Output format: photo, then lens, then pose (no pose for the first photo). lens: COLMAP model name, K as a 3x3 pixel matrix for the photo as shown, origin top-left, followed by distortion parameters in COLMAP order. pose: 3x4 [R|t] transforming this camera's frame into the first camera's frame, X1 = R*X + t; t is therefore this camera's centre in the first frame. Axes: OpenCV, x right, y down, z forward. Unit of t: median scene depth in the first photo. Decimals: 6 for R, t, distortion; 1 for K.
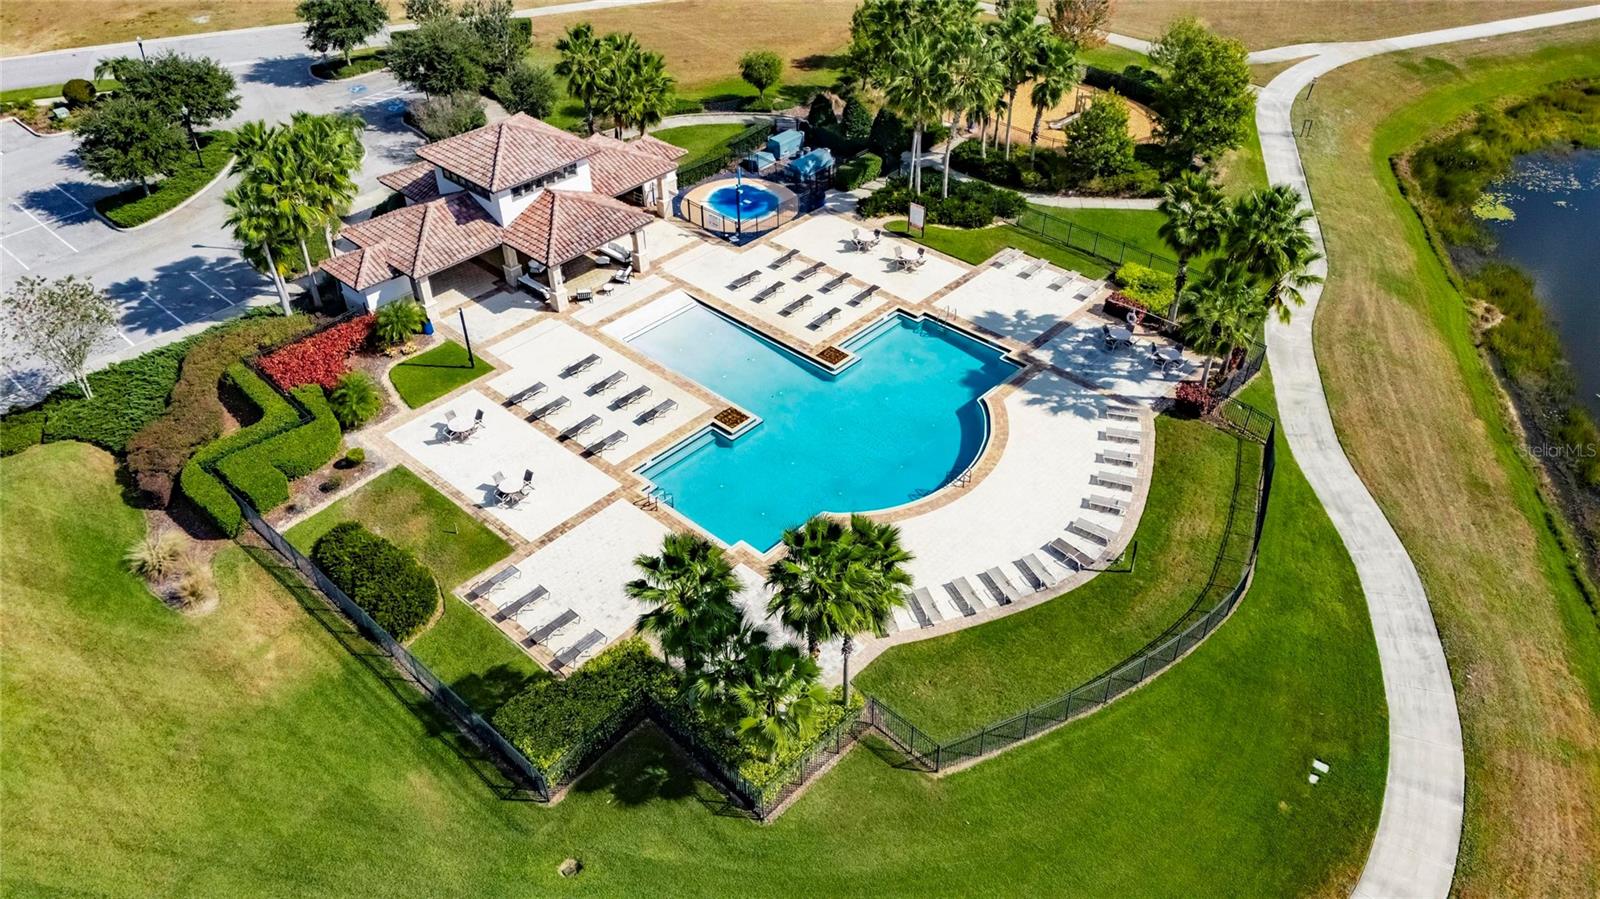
lens RADIAL K [[1175.5, 0, 807.5], [0, 1175.5, 451.3], [0, 0, 1]] dist [0.065281, -0.064354]
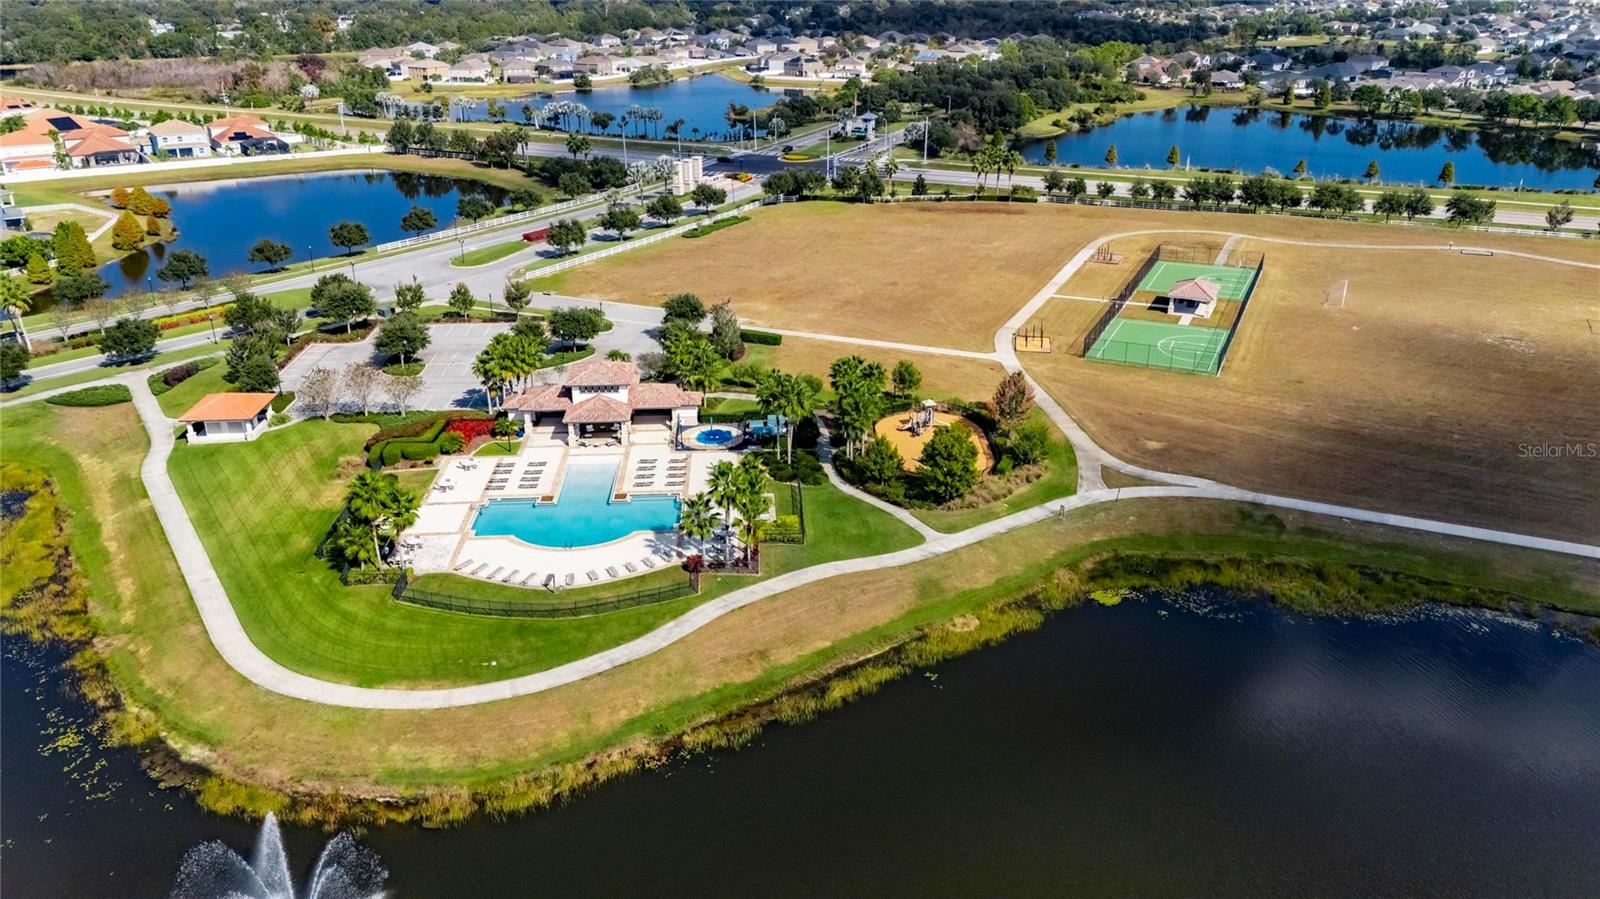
lens RADIAL K [[1175.5, 0, 807.5], [0, 1175.5, 451.3], [0, 0, 1]] dist [0.065281, -0.064354]
pose [[0.718919, 0.271284, -0.639969, 1.431354], [-0.432238, 0.895514, -0.105951, -0.073429], [0.544358, 0.352789, 0.761061, -0.343312]]
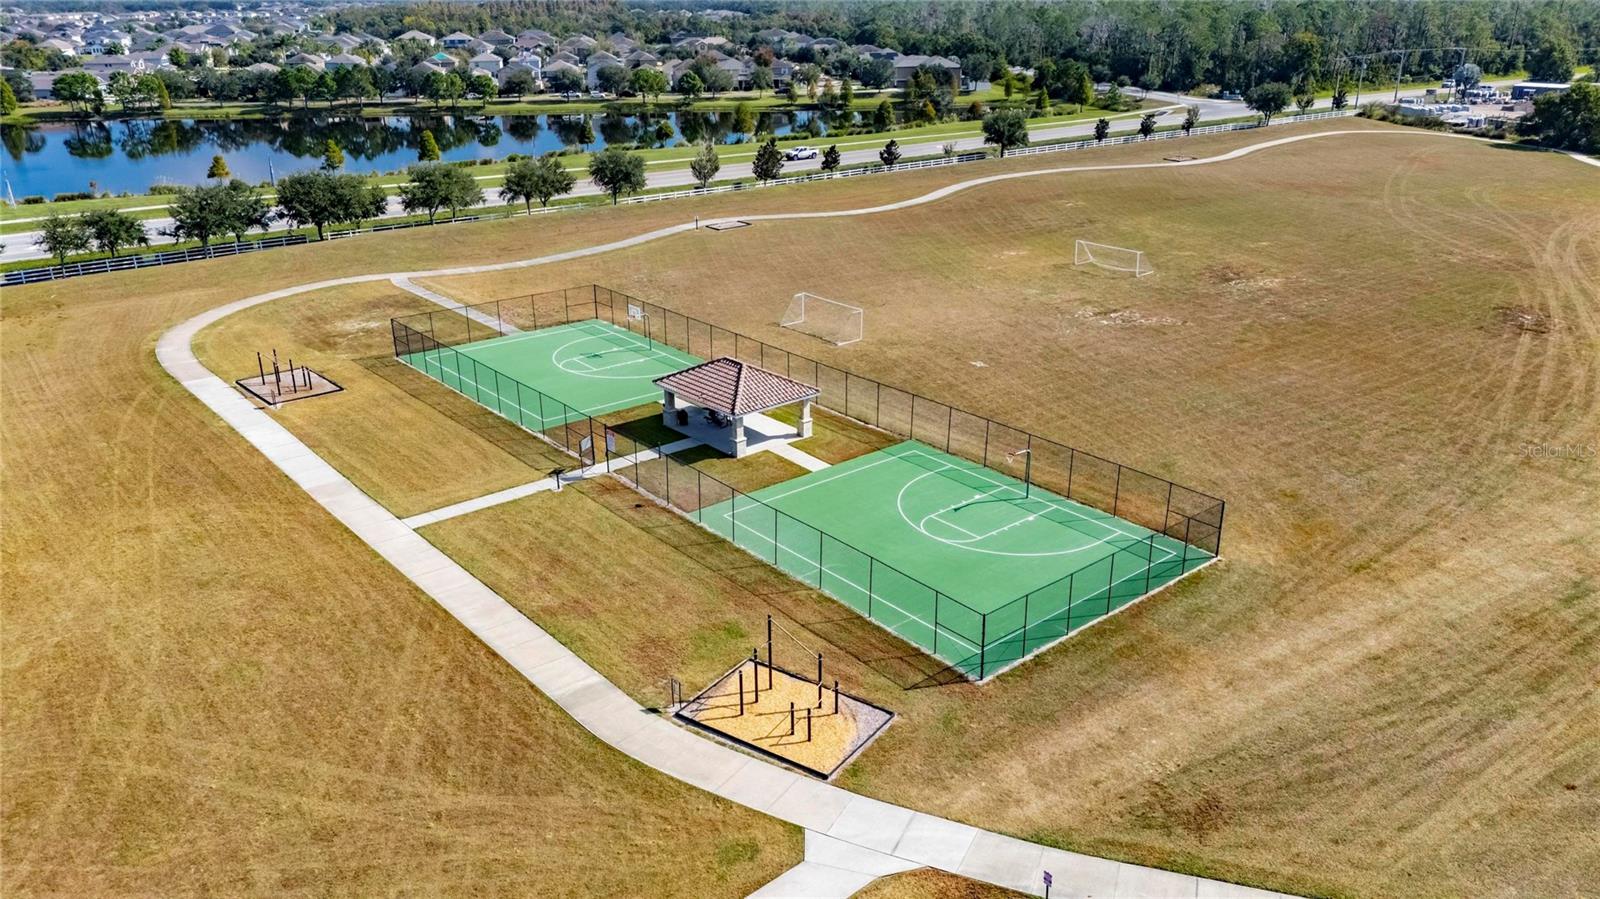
lens RADIAL K [[1175.5, 0, 807.5], [0, 1175.5, 451.3], [0, 0, 1]] dist [0.065281, -0.064354]
pose [[0.932231, -0.129260, 0.337989, -0.170937], [0.224112, 0.939569, -0.258814, -0.749029], [-0.284110, 0.317022, 0.904864, 1.148682]]
